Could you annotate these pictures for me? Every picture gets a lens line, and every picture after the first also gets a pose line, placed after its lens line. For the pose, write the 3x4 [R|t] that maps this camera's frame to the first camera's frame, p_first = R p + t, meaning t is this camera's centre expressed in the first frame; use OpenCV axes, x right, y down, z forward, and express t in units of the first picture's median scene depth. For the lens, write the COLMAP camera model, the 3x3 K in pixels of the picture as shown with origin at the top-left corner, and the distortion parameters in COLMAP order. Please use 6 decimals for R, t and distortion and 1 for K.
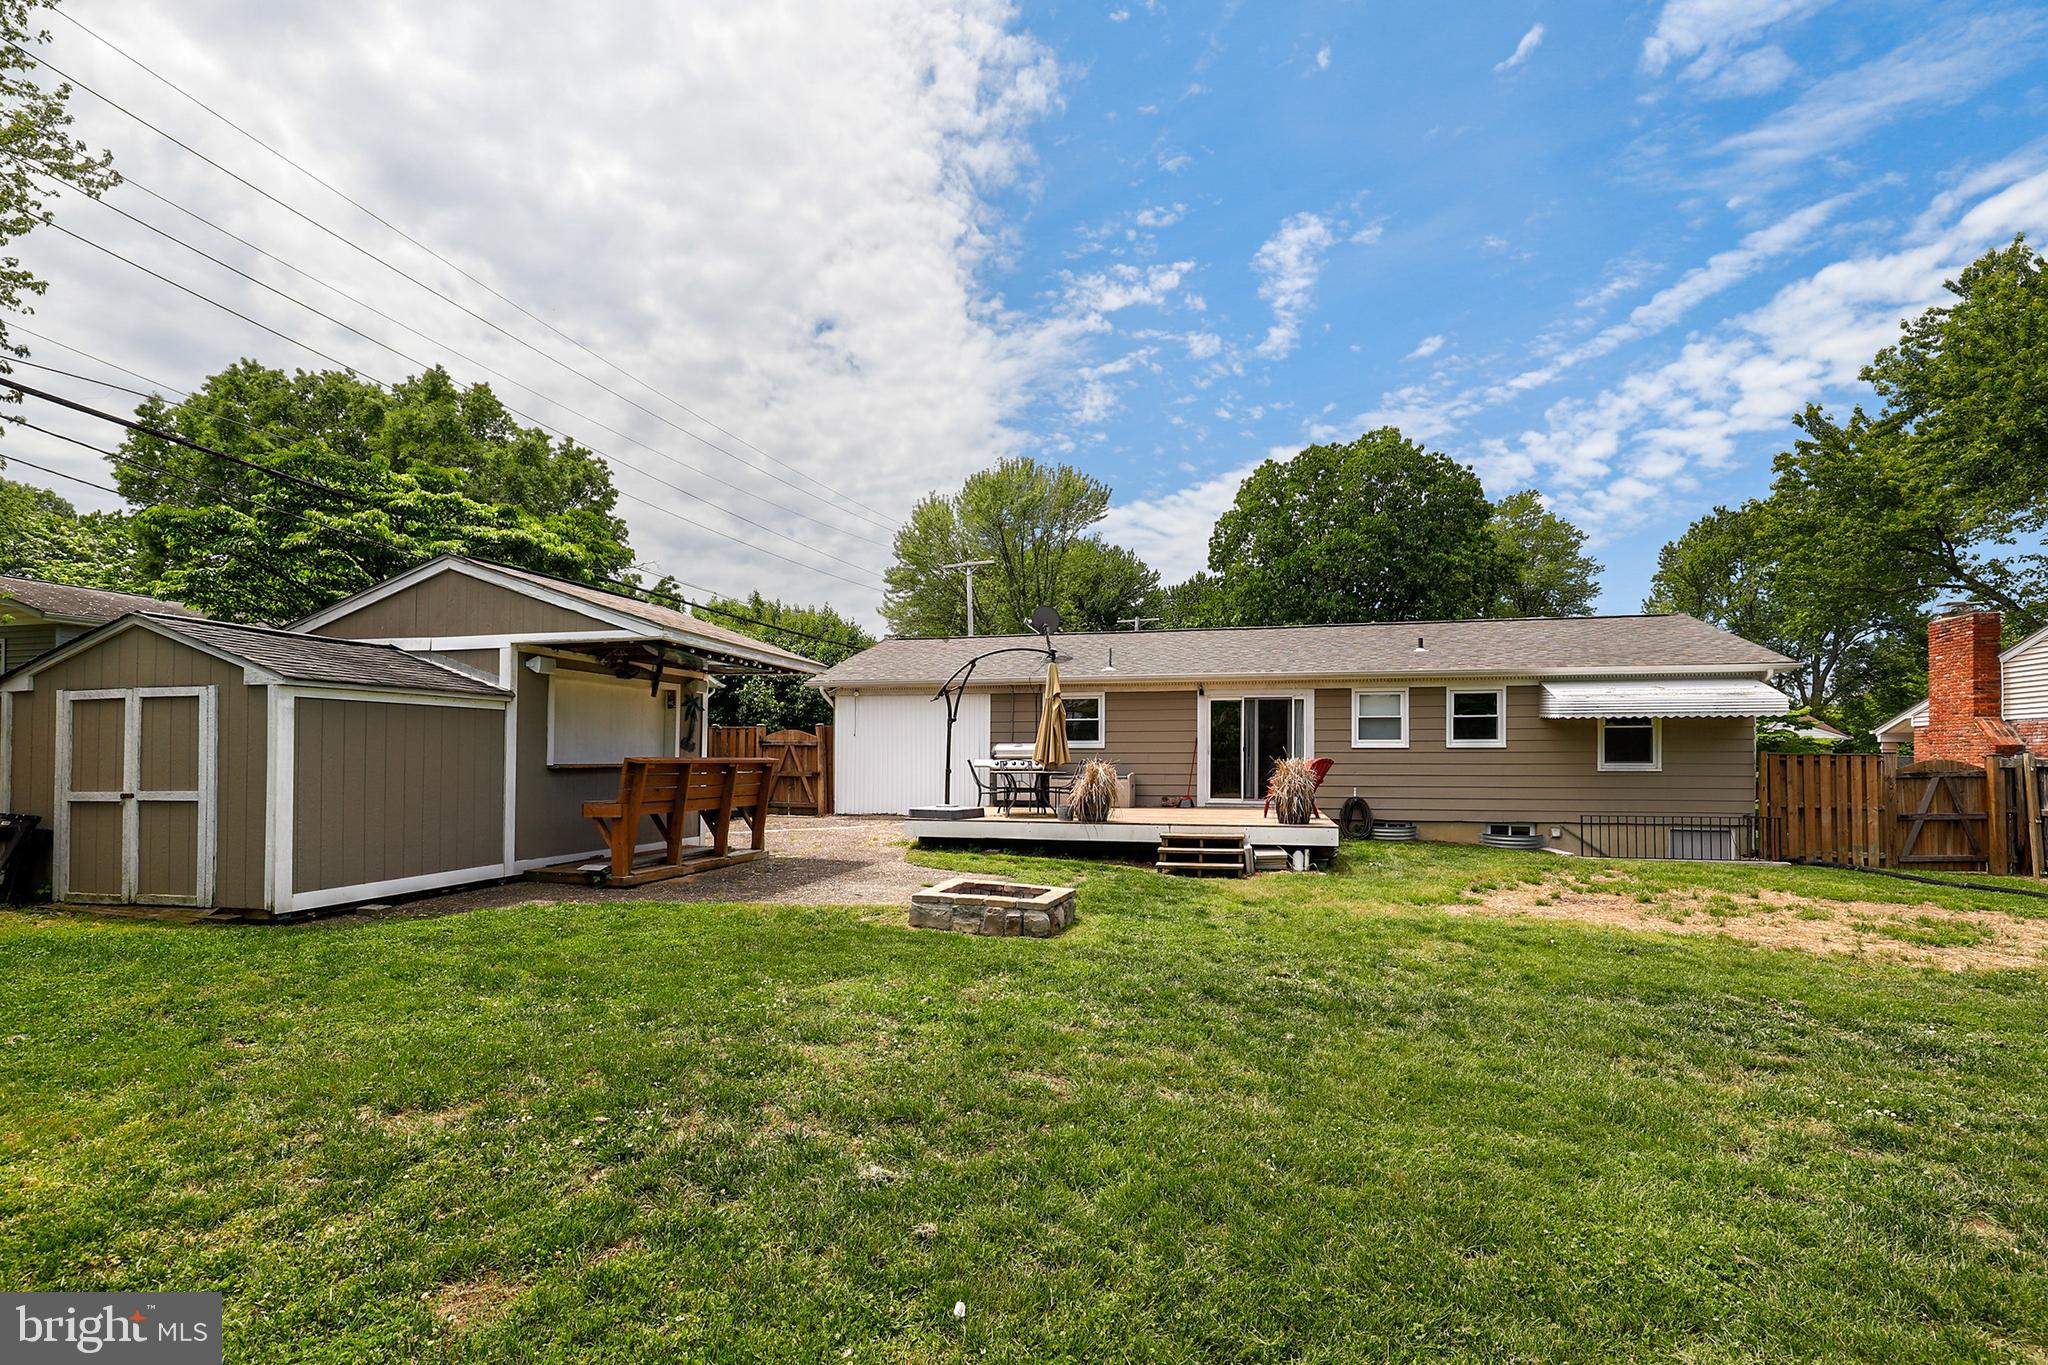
lens RADIAL K [[947.9, 0, 1022.1], [0, 947.9, 765.7], [0, 0, 1]] dist [0.002408, -0.000307]
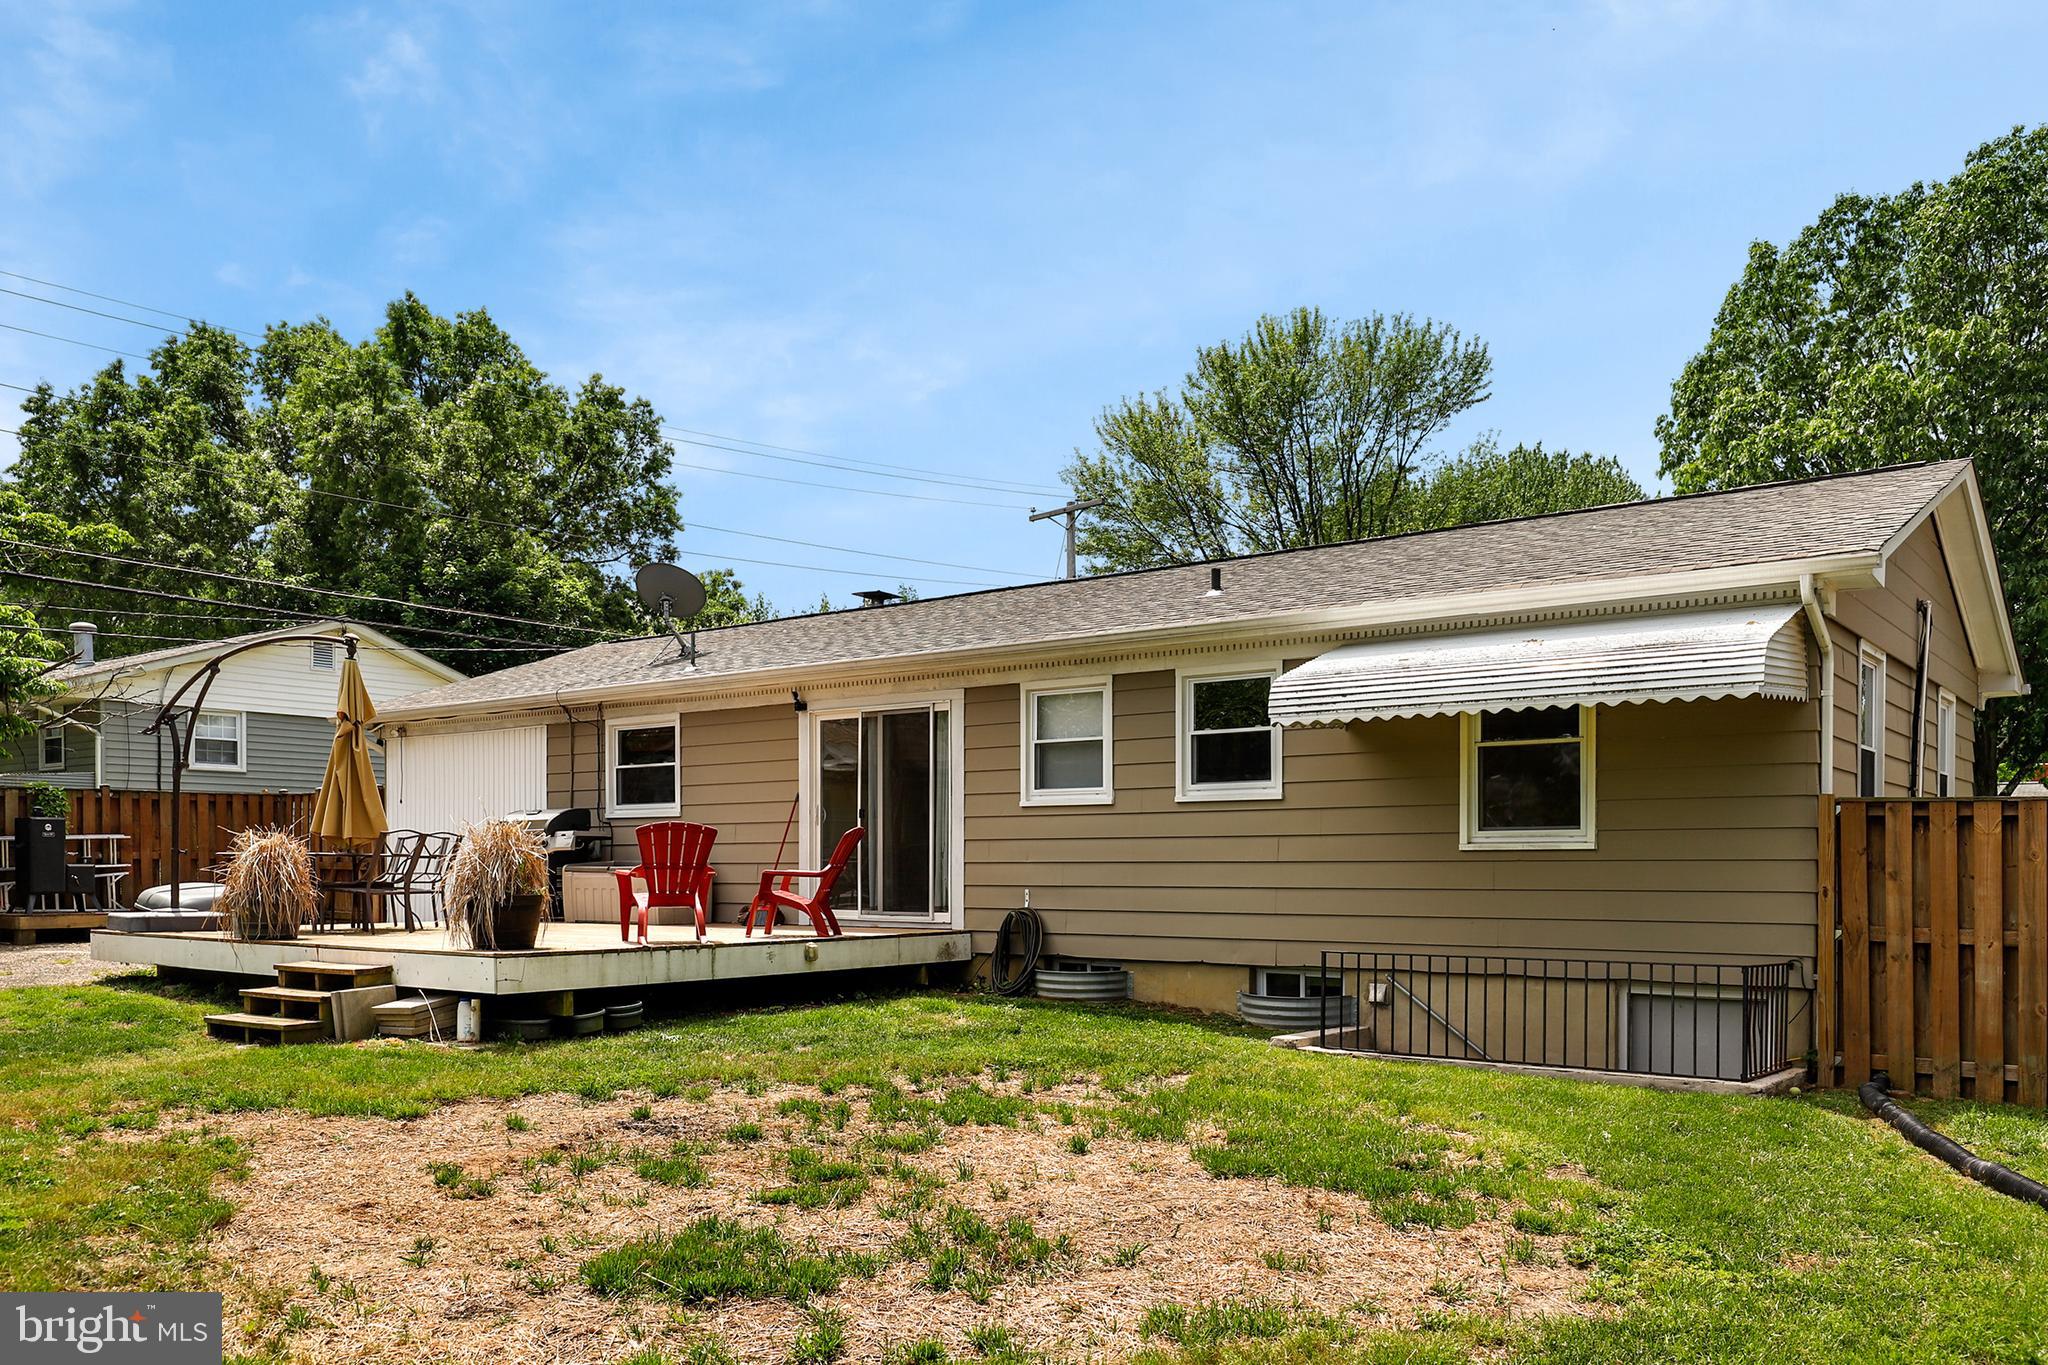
lens RADIAL K [[1574.2, 0, 1019.8], [0, 1574.2, 933.8], [0, 0, 1]] dist [0.002605, -0.015705]
pose [[0.918057, 0.015762, -0.396135, 0.649436], [-0.001376, 0.999330, 0.036575, 0.016079], [0.396446, -0.033033, 0.917463, 0.253760]]
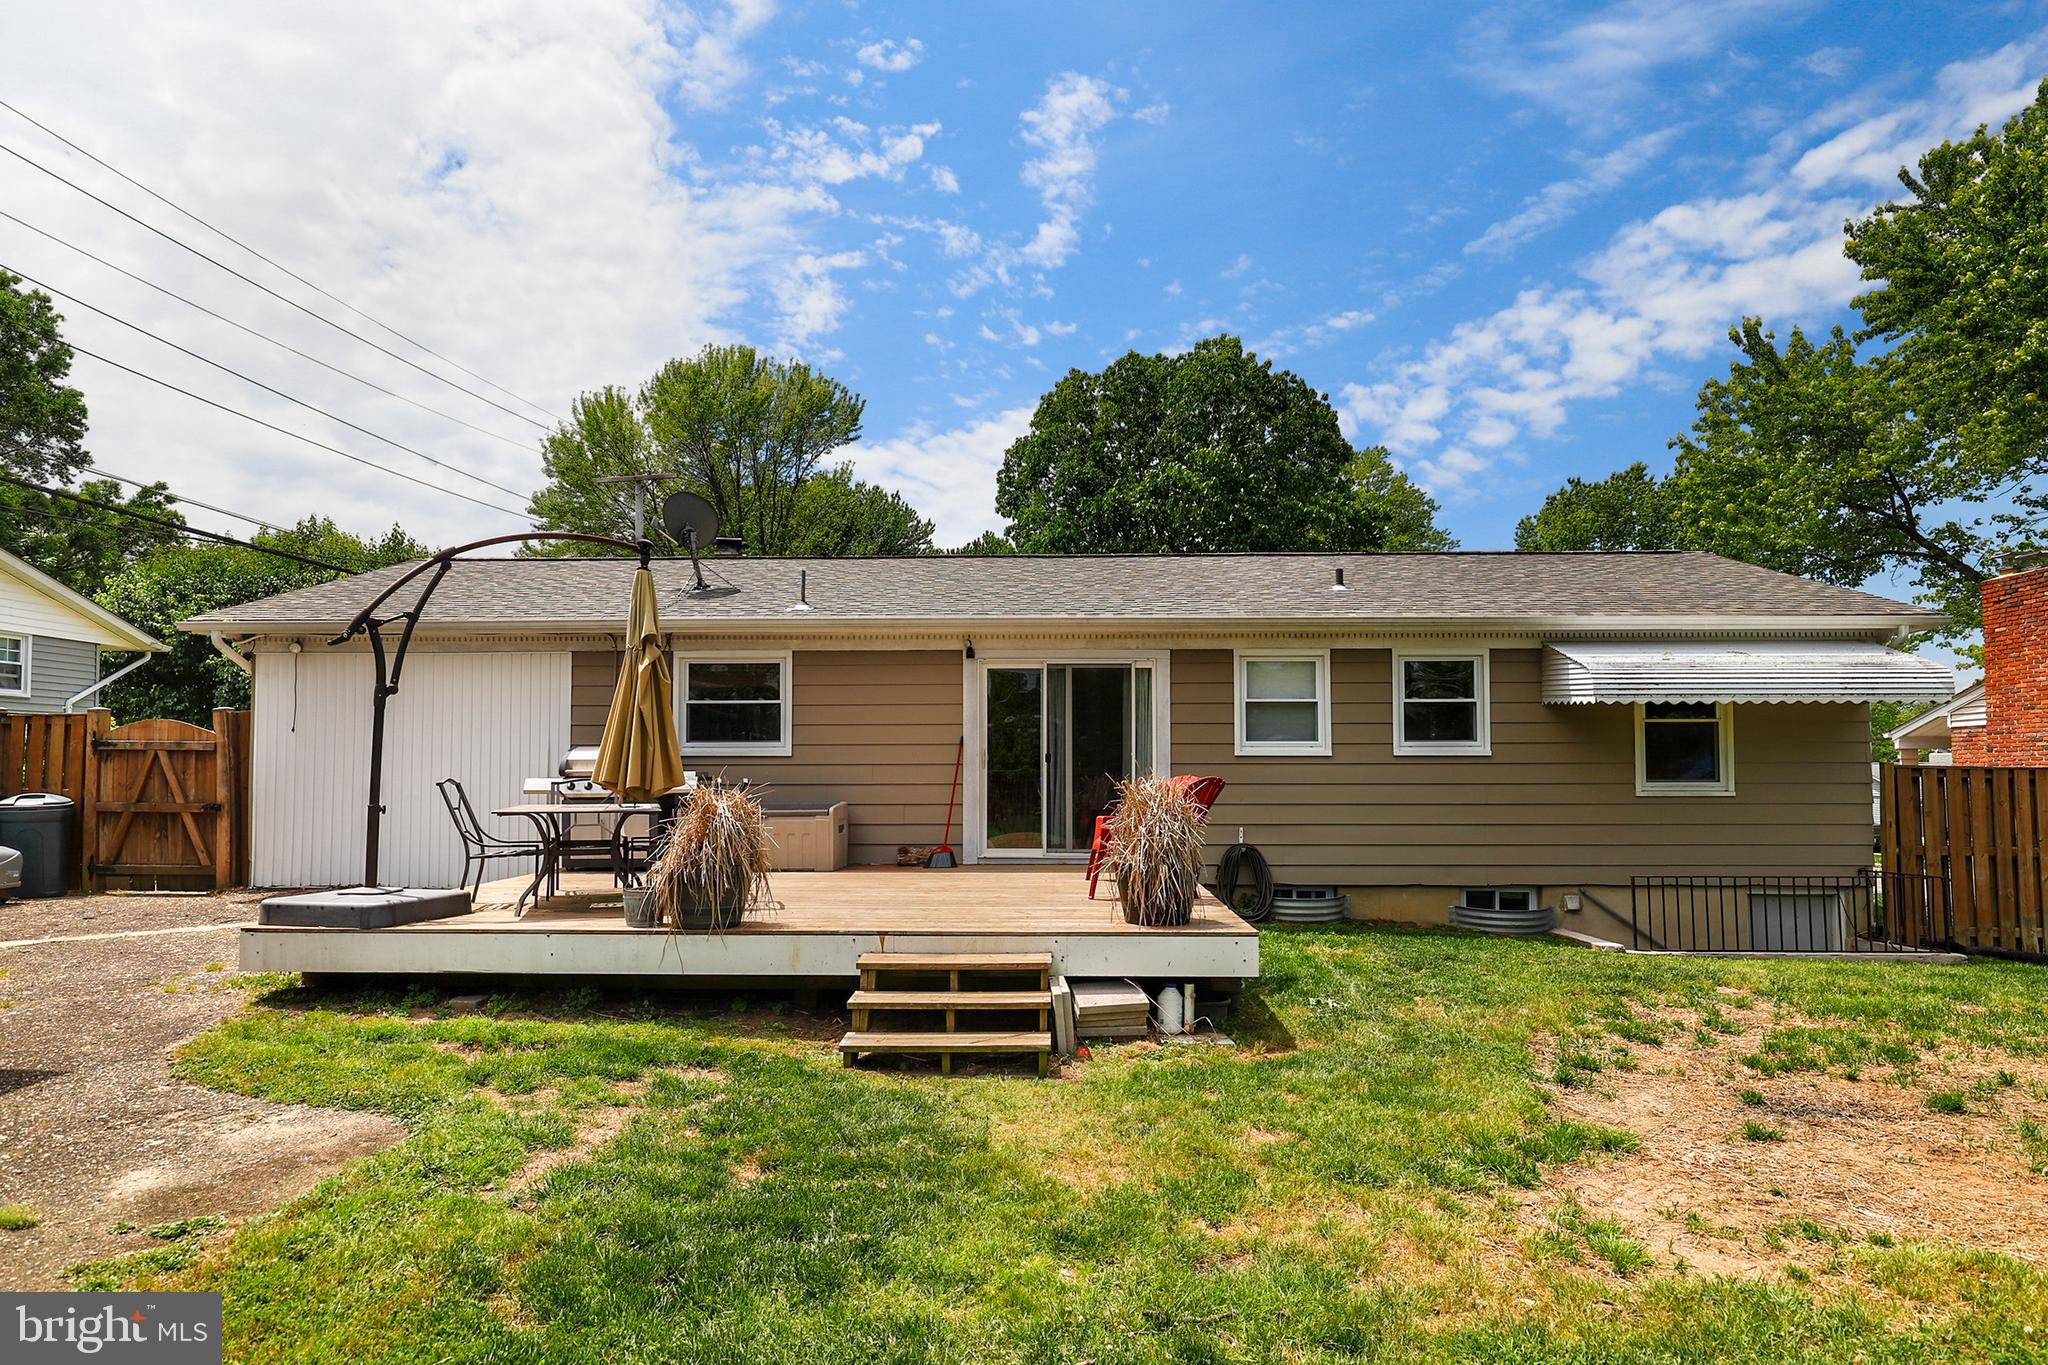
lens RADIAL K [[1163.6, 0, 1023.5], [0, 1163.6, 731.0], [0, 0, 1]] dist [0.000734, -0.000995]
pose [[0.977337, 0.005537, 0.211617, 0.078877], [0.003105, 0.999175, -0.040483, -0.006003], [-0.211667, 0.040223, 0.976514, 0.348098]]
